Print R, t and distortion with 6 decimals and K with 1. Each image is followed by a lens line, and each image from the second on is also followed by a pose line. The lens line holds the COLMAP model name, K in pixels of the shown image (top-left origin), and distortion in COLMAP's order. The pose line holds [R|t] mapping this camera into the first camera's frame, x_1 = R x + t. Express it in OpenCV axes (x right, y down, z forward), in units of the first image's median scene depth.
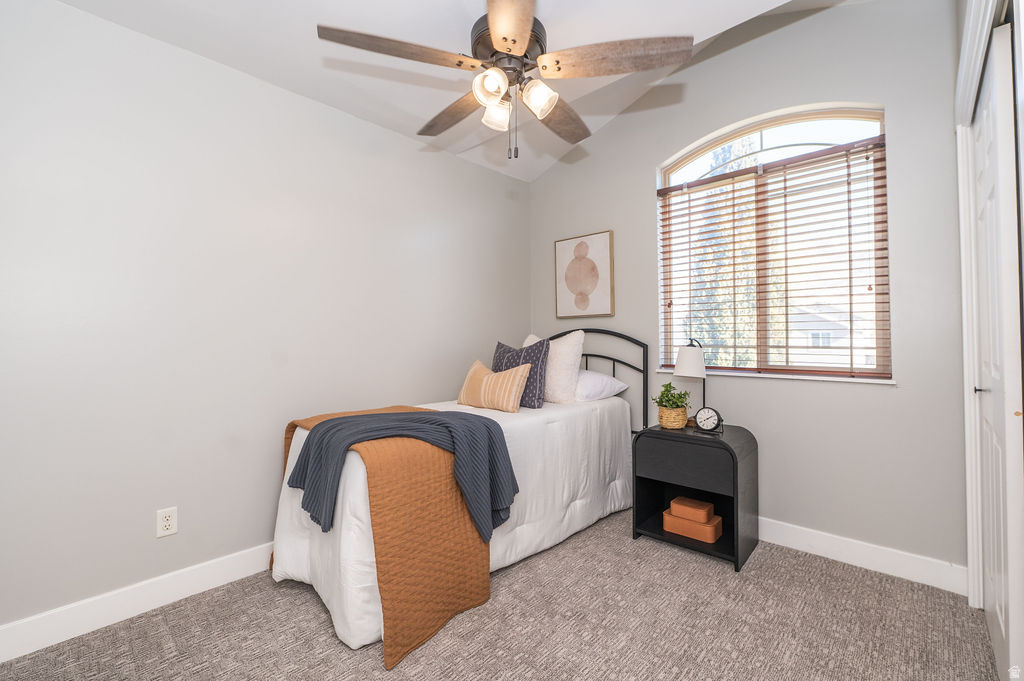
lens RADIAL K [[430.6, 0, 509.2], [0, 430.6, 318.8], [0, 0, 1]] dist [-0.010715, -0.000071]
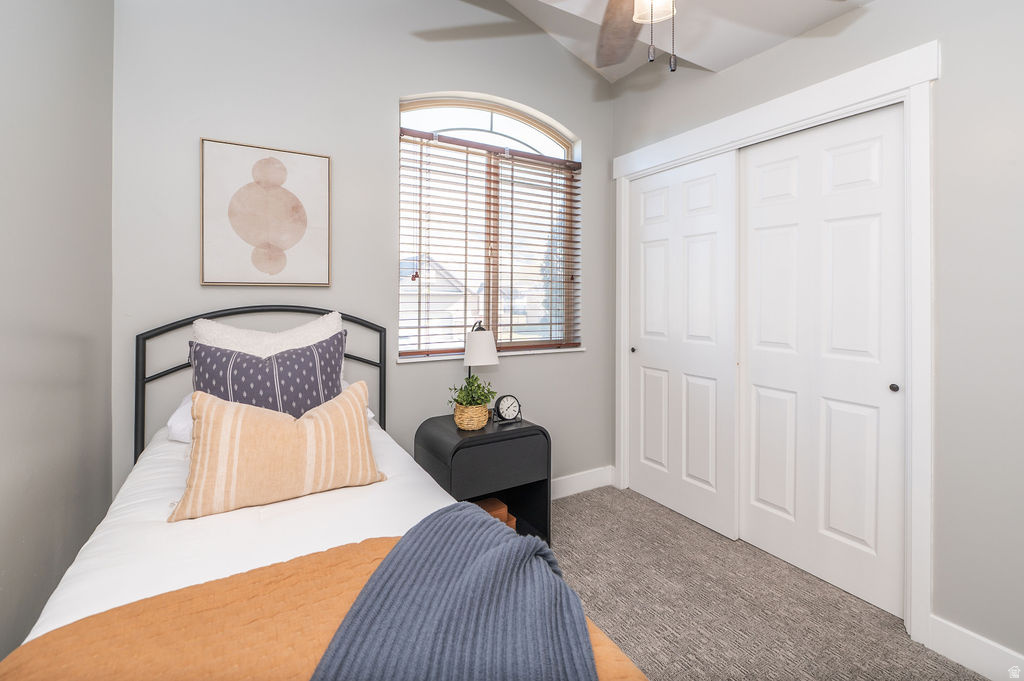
lens RADIAL K [[457.0, 0, 512.9], [0, 457.0, 296.7], [0, 0, 1]] dist [-0.009938, 0.000434]
pose [[0.272388, 0.014105, 0.962084, -0.433330], [-0.044151, 0.999023, -0.002146, -0.003258], [-0.961174, -0.041893, 0.272745, 0.649167]]
